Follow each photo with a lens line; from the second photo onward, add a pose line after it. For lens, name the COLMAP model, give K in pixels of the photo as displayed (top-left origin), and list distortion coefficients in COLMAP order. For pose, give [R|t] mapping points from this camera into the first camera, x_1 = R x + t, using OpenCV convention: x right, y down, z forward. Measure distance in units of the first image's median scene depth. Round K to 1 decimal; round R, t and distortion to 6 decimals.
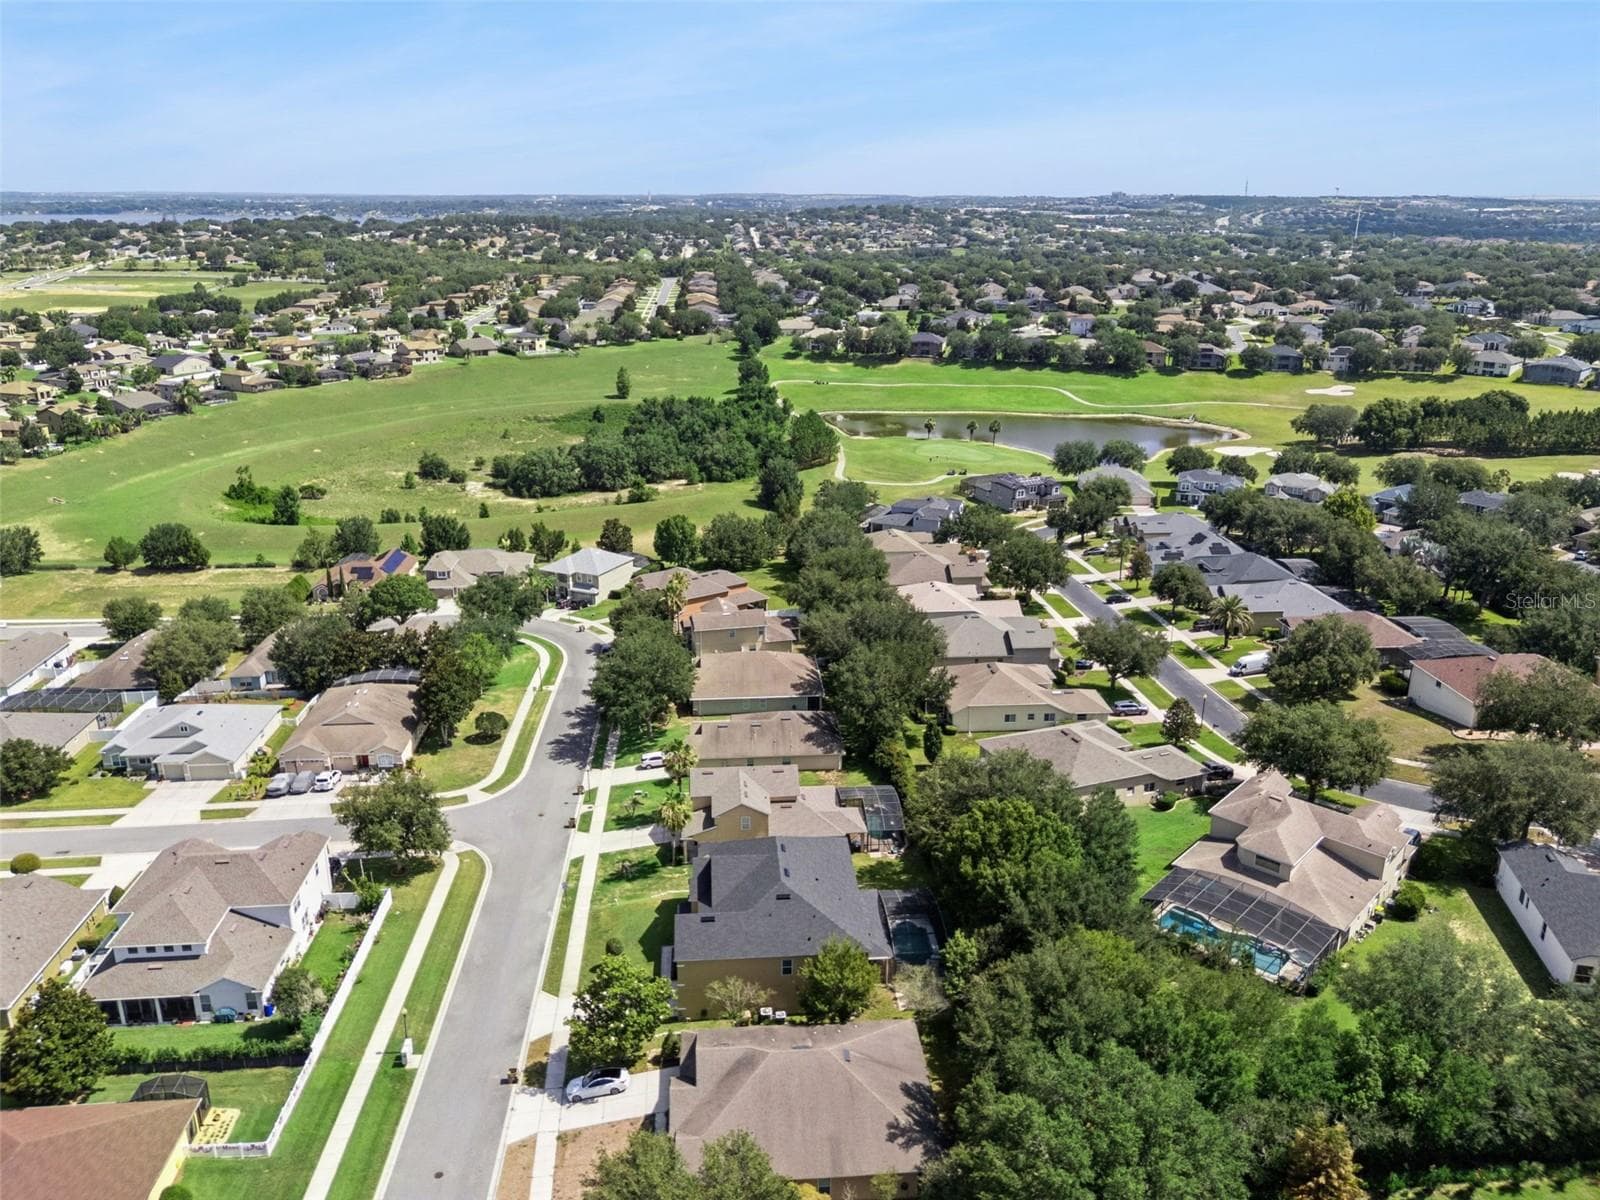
lens RADIAL K [[1199.7, 0, 810.6], [0, 1199.7, 604.3], [0, 0, 1]] dist [0.078655, -0.088235]
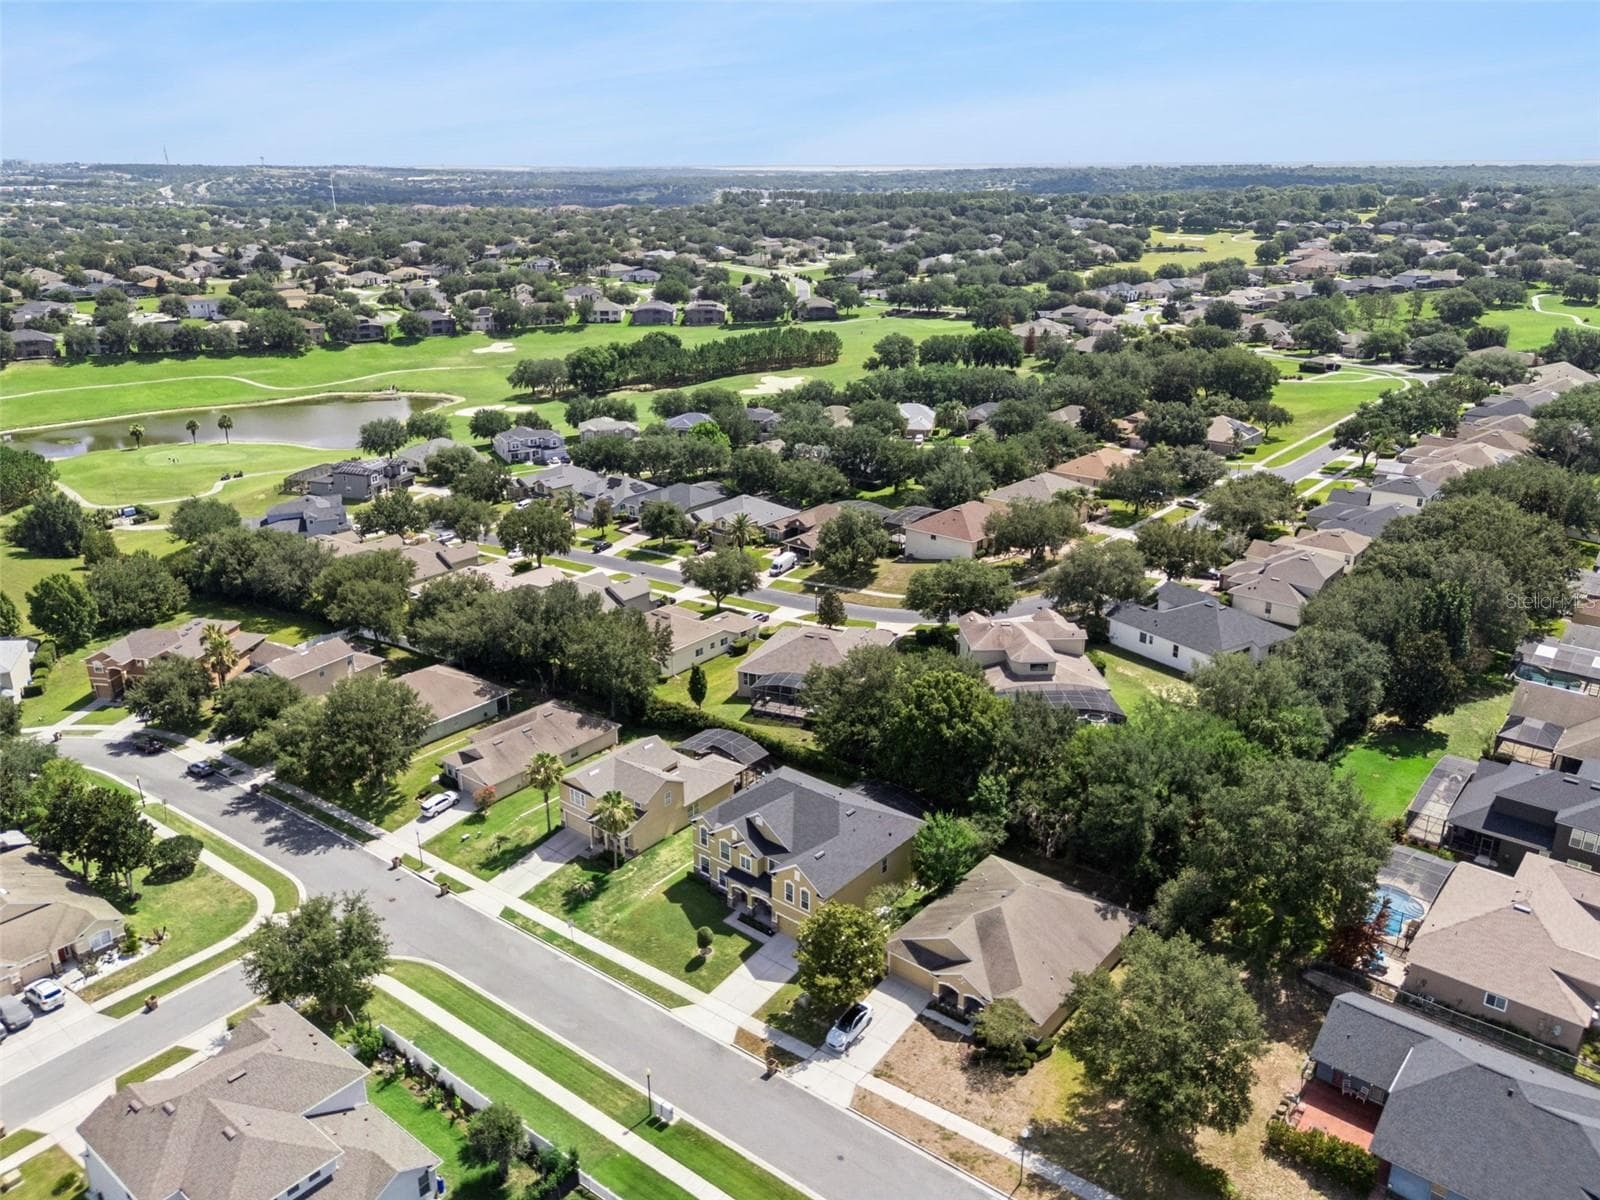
lens RADIAL K [[1199.7, 0, 812.3], [0, 1199.7, 589.7], [0, 0, 1]] dist [0.078655, -0.088235]
pose [[0.691930, -0.246695, 0.678509, -0.219512], [0.238468, 0.965156, 0.107730, -0.023833], [-0.681444, 0.087261, 0.726649, 0.061880]]
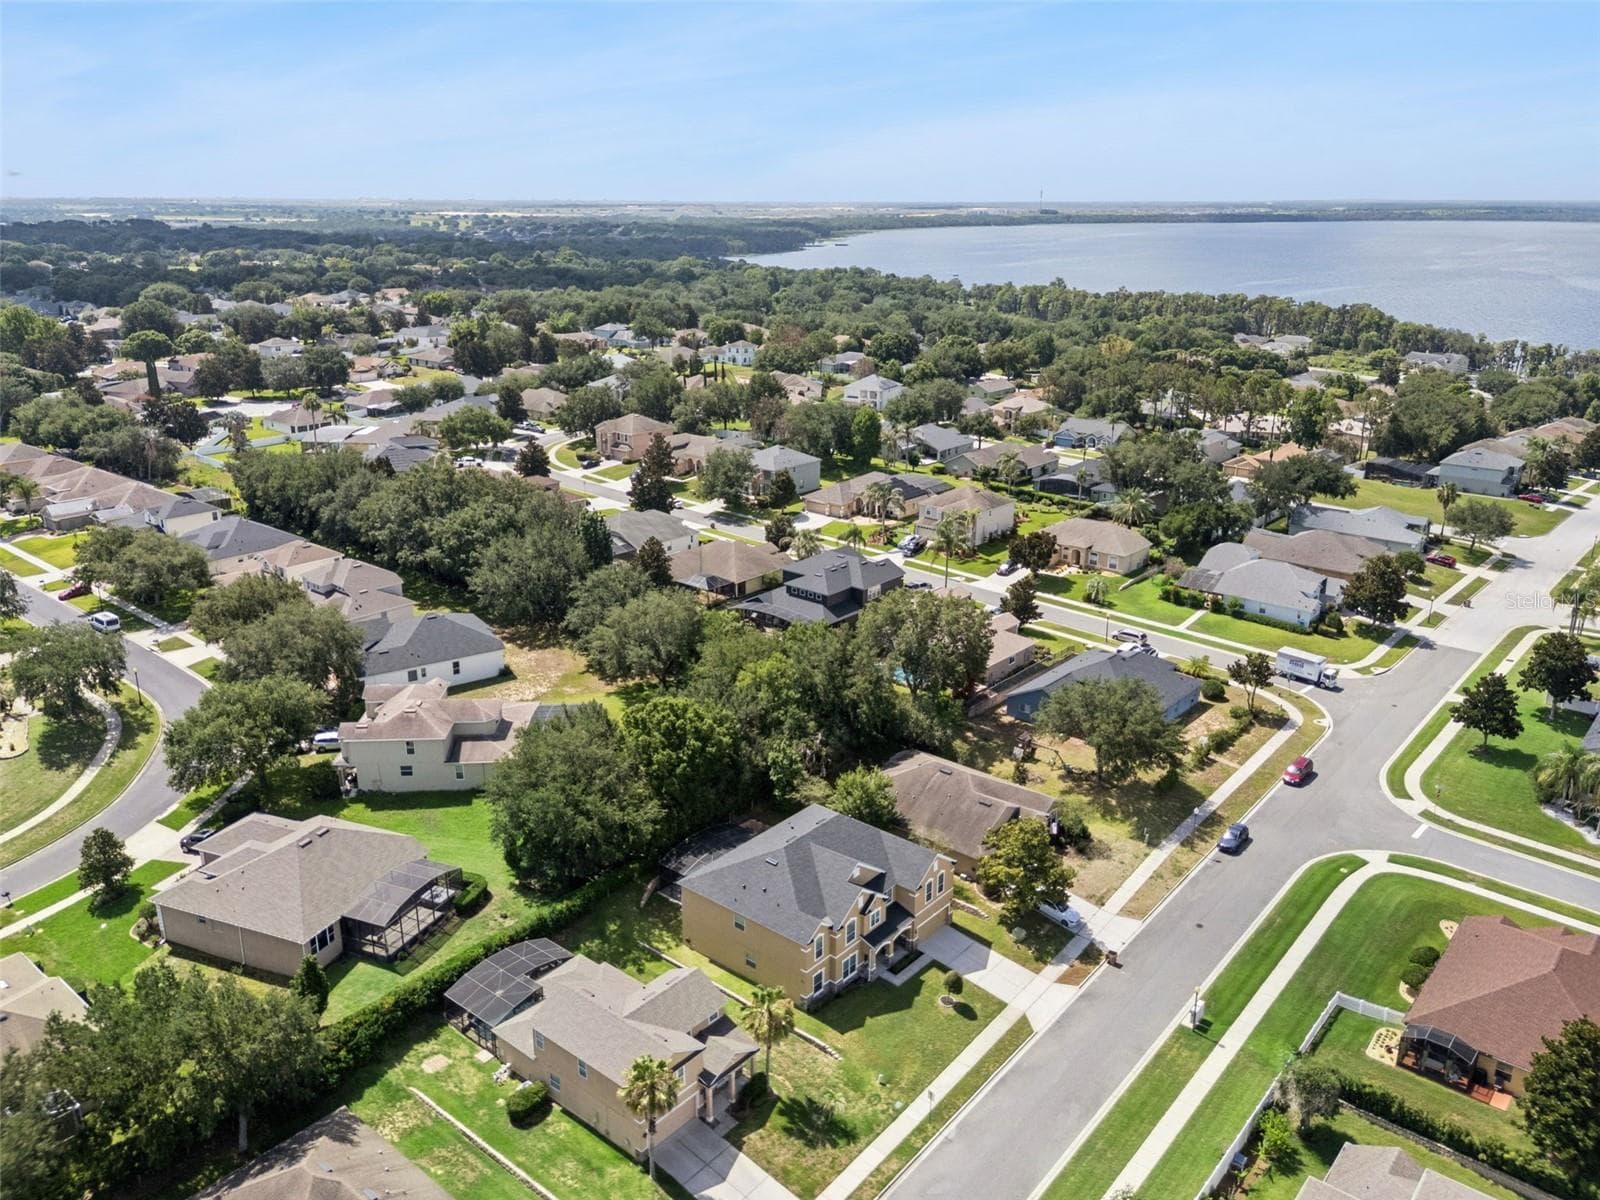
lens RADIAL K [[1199.7, 0, 794.9], [0, 1199.7, 614.5], [0, 0, 1]] dist [0.078655, -0.088235]
pose [[-0.703037, -0.236542, 0.670661, -0.192960], [0.226097, 0.819784, 0.526150, -0.137465], [-0.674254, 0.521538, -0.522857, 0.440402]]
